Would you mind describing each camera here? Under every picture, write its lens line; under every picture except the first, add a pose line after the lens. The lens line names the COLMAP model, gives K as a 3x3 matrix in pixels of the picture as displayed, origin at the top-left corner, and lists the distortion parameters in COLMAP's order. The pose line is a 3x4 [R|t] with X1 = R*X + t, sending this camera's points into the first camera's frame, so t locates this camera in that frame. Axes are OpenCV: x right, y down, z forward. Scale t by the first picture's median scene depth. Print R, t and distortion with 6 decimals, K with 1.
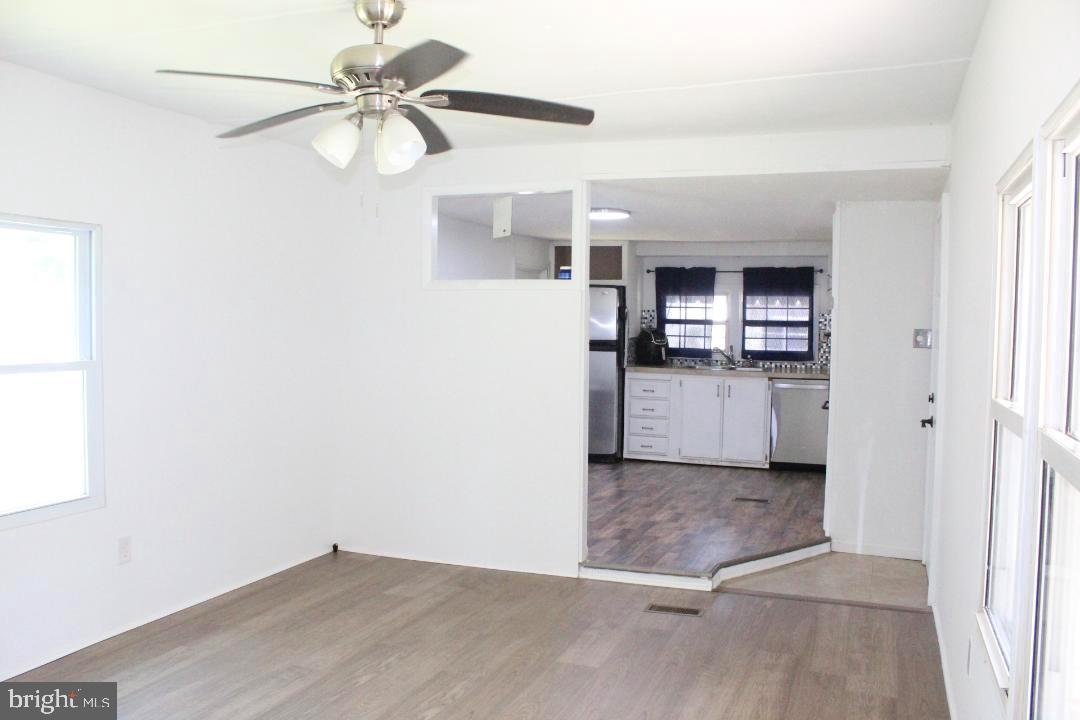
lens RADIAL K [[916.2, 0, 540.0], [0, 916.2, 360.0], [0, 0, 1]] dist [-0.165134, 0.143595]
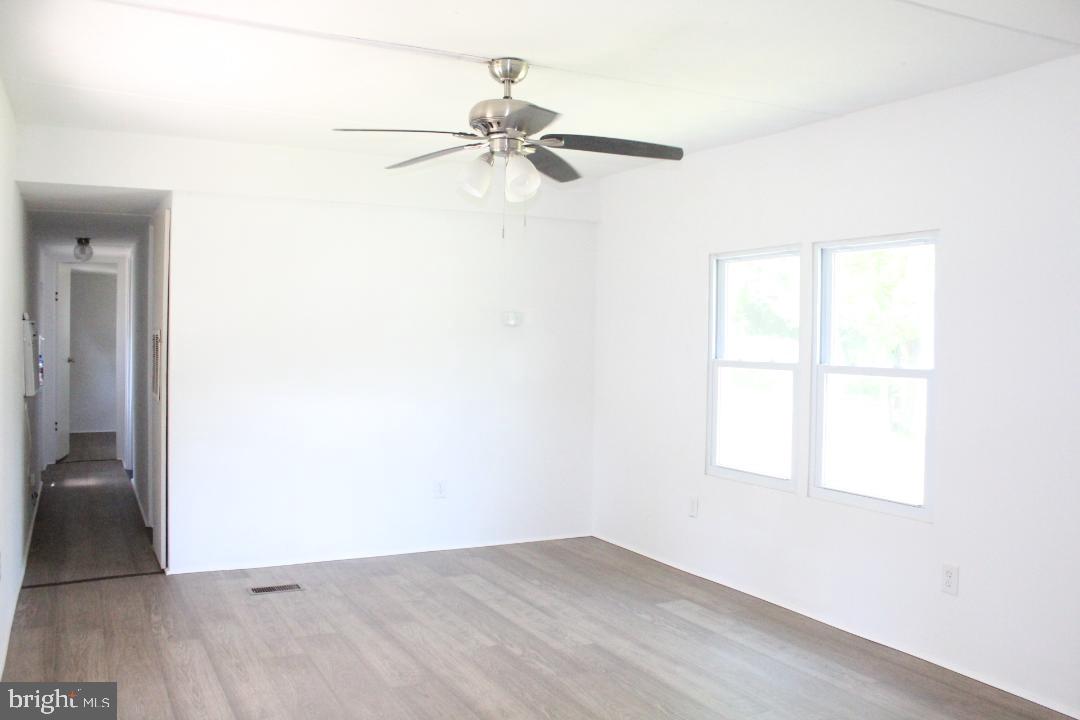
lens RADIAL K [[916.2, 0, 540.0], [0, 916.2, 360.0], [0, 0, 1]] dist [-0.165134, 0.143595]
pose [[-0.664756, 0.002958, -0.747055, 0.477989], [-0.044828, 0.998032, 0.043842, -0.032422], [0.745715, 0.062633, -0.663315, 1.231074]]
